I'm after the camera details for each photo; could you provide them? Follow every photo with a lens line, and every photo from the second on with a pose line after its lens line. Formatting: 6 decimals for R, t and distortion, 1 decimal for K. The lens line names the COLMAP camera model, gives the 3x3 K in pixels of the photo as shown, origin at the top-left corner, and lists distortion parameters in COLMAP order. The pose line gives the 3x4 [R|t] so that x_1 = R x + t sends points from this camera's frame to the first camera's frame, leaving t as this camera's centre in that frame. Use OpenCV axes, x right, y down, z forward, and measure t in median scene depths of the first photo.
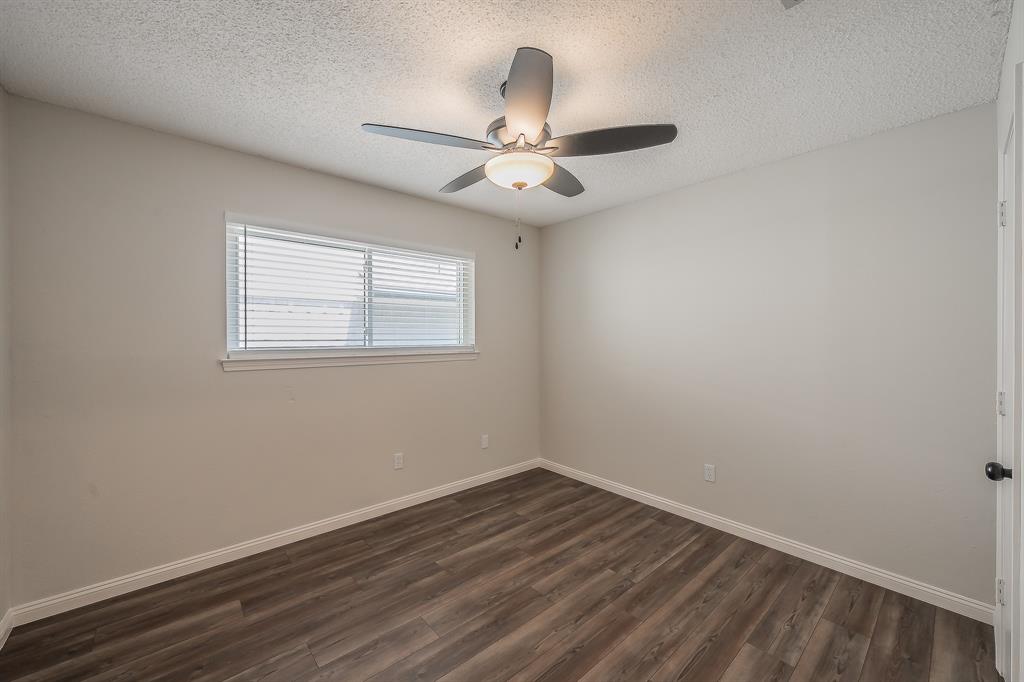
lens RADIAL K [[393.8, 0, 510.6], [0, 393.8, 332.1], [0, 0, 1]] dist [0.003300, -0.000080]
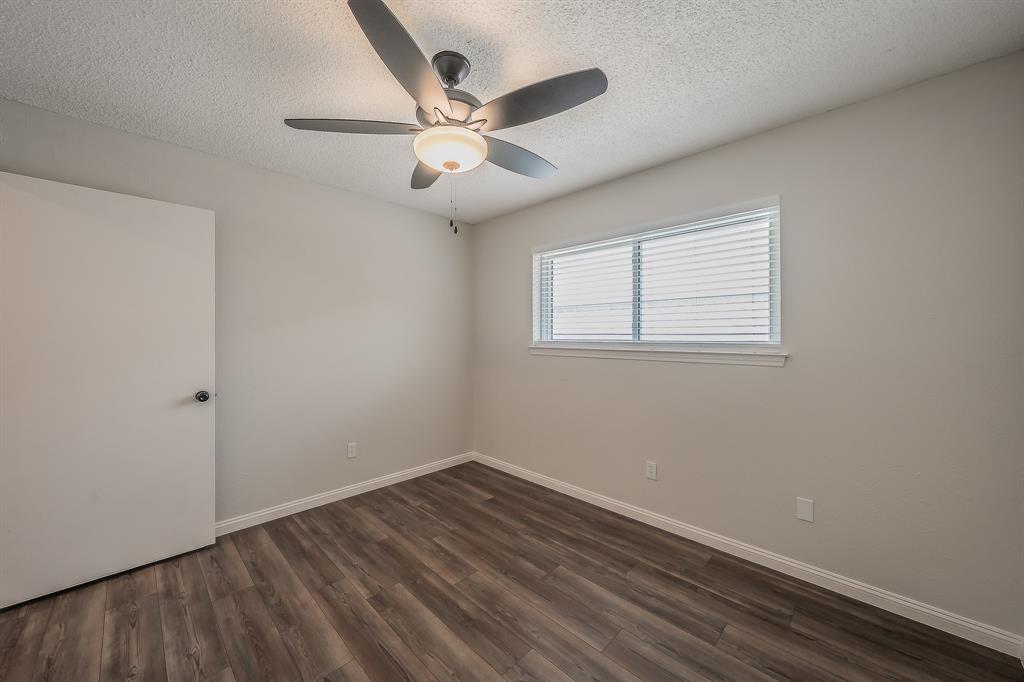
lens RADIAL K [[382.5, 0, 517.2], [0, 382.5, 333.6], [0, 0, 1]] dist [0.002170, -0.000092]
pose [[0.080975, -0.004659, -0.996705, 0.743675], [0.009958, 0.999943, -0.003865, 0.025888], [0.996666, -0.009612, 0.081017, 0.847470]]
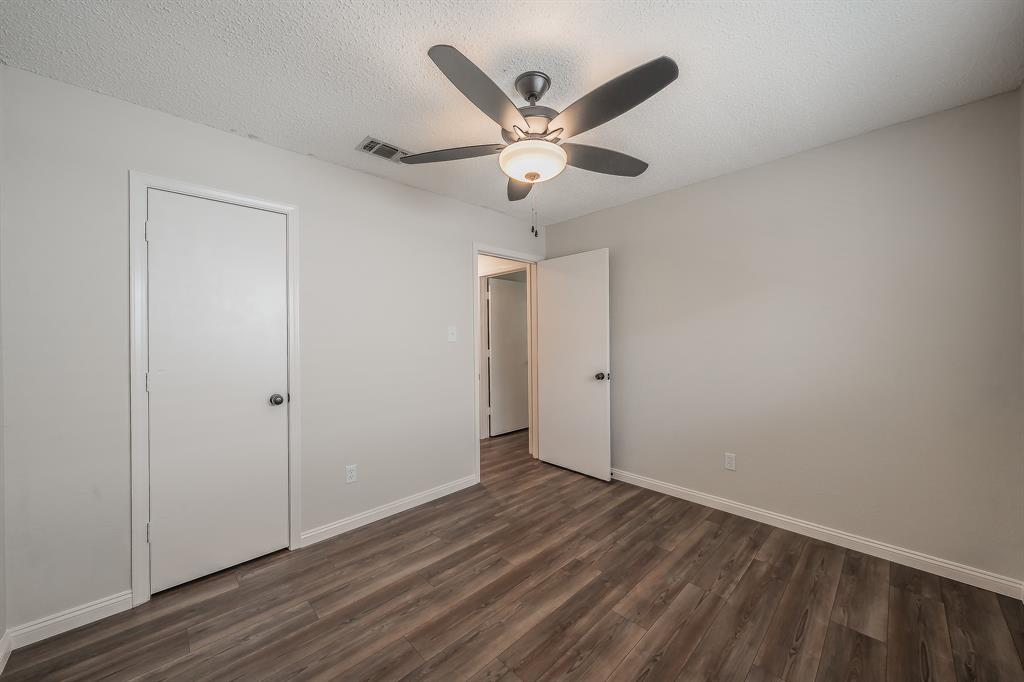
lens RADIAL K [[382.5, 0, 503.7], [0, 382.5, 332.7], [0, 0, 1]] dist [0.002170, -0.000092]
pose [[-0.999488, 0.008685, -0.030786, 0.101970], [0.009362, 0.999716, -0.021908, 0.040987], [0.030587, -0.022185, -0.999286, 1.554099]]
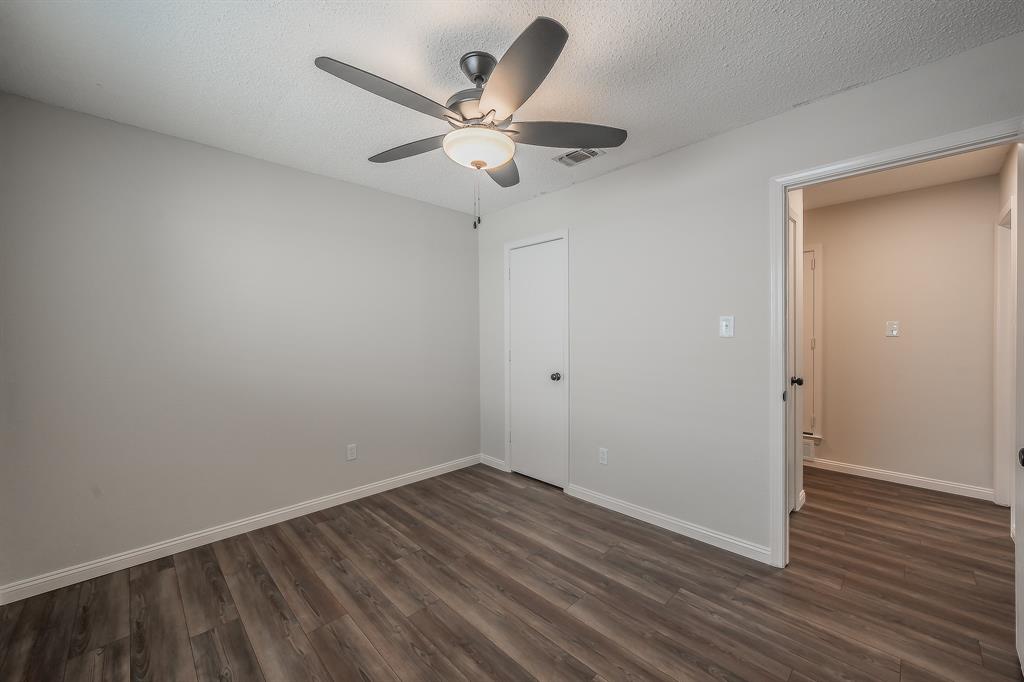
lens RADIAL K [[393.8, 0, 505.6], [0, 393.8, 332.3], [0, 0, 1]] dist [0.003300, -0.000080]
pose [[-0.031671, 0.003173, 0.999493, -0.742949], [-0.003296, 0.999989, -0.003279, 0.034252], [-0.999493, -0.003398, -0.031660, 0.757584]]
